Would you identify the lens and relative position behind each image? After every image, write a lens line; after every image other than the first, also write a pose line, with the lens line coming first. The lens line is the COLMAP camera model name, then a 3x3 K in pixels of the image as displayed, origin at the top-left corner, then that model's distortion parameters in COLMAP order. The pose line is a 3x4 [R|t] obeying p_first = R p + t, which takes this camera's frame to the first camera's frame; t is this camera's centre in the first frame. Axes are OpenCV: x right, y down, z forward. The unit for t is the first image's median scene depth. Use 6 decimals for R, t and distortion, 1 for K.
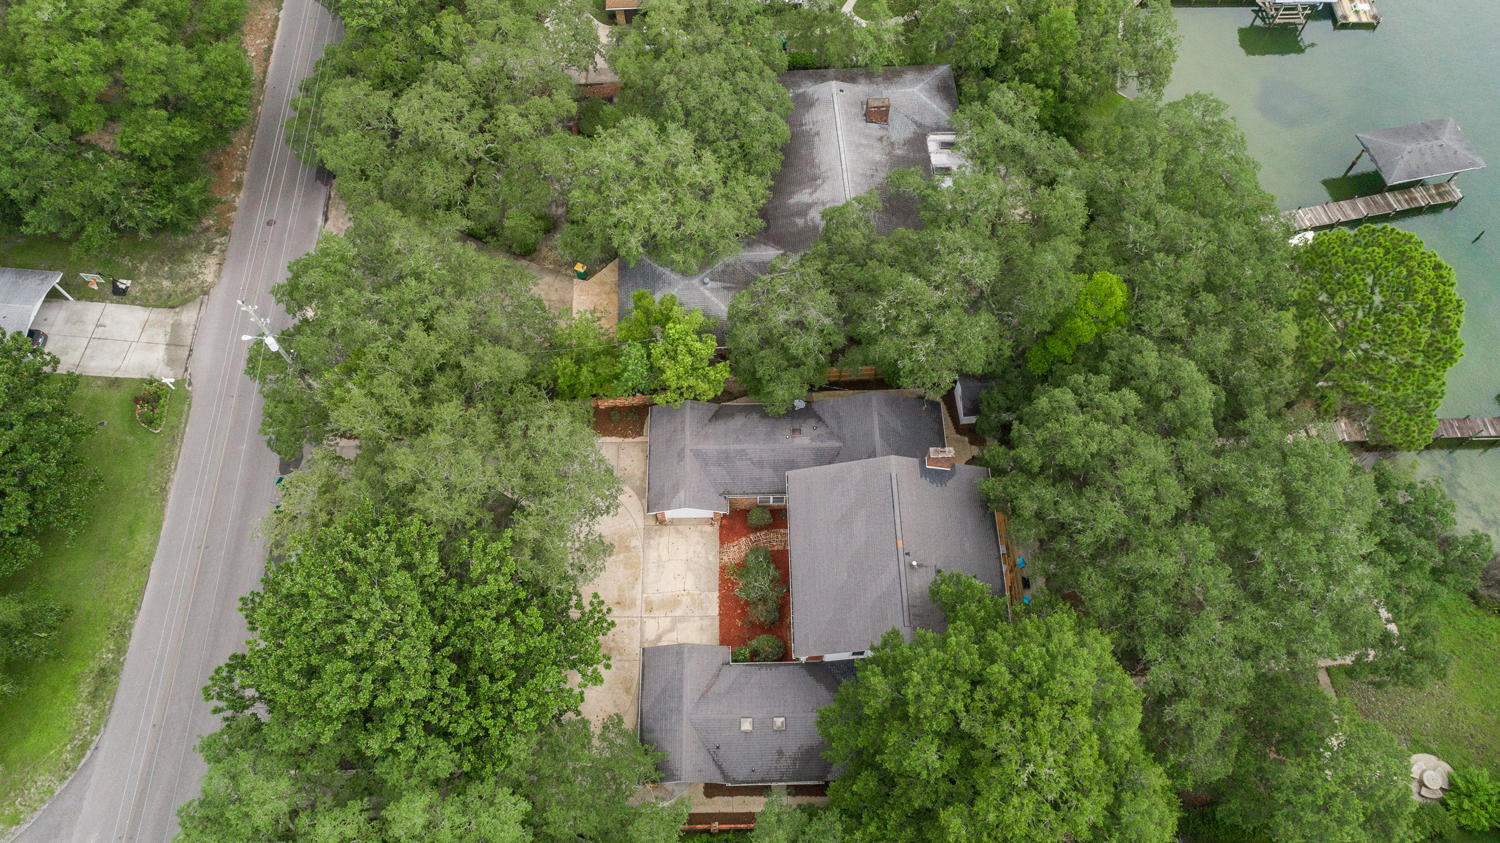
lens RADIAL K [[1003.5, 0, 750.0], [0, 1003.5, 421.5], [0, 0, 1]] dist [-0.001941, 0.006809]
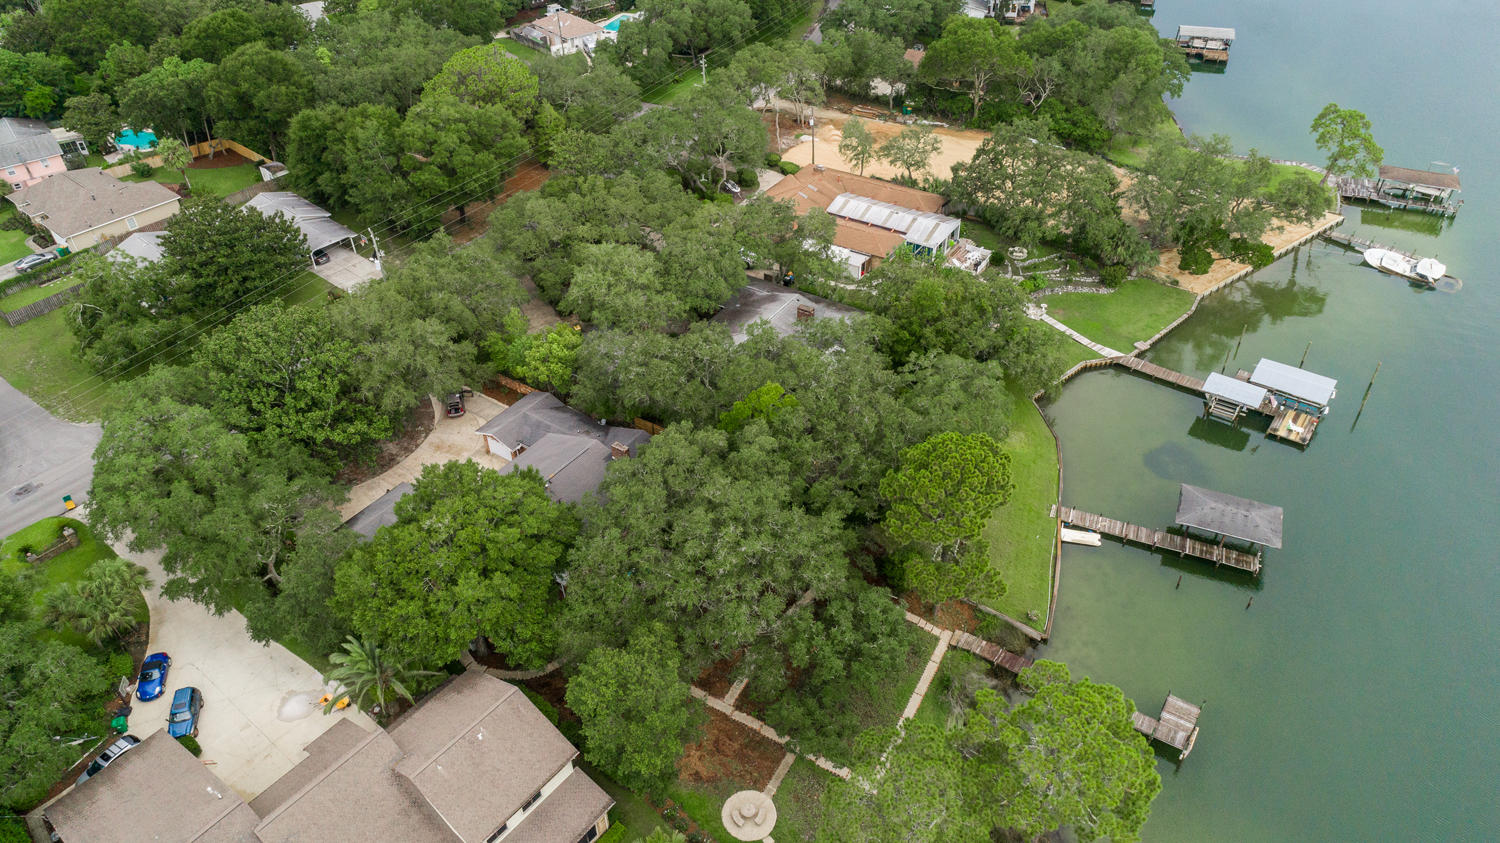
lens RADIAL K [[1003.5, 0, 750.0], [0, 1003.5, 421.5], [0, 0, 1]] dist [-0.001941, 0.006809]
pose [[0.807708, 0.355833, -0.470097, 0.720245], [-0.514040, 0.815504, -0.265925, 0.206343], [0.288741, 0.456439, 0.841601, -0.119473]]
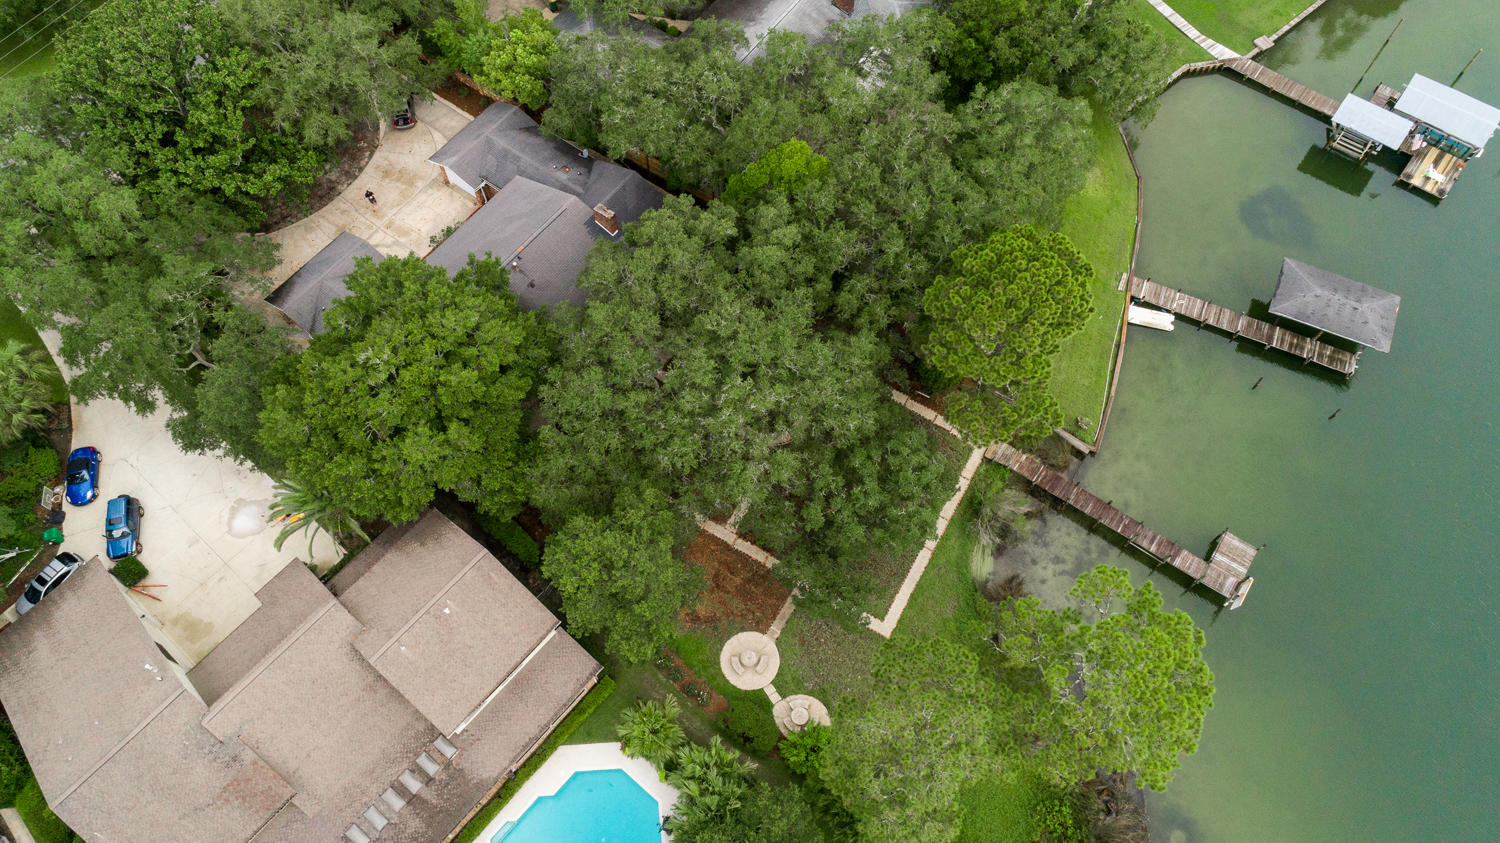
lens RADIAL K [[1003.5, 0, 750.0], [0, 1003.5, 421.5], [0, 0, 1]] dist [-0.001941, 0.006809]
pose [[0.789165, 0.542612, -0.287736, 0.565378], [-0.542327, 0.835524, 0.088206, 0.028787], [0.288272, 0.086438, 0.953639, -0.020114]]
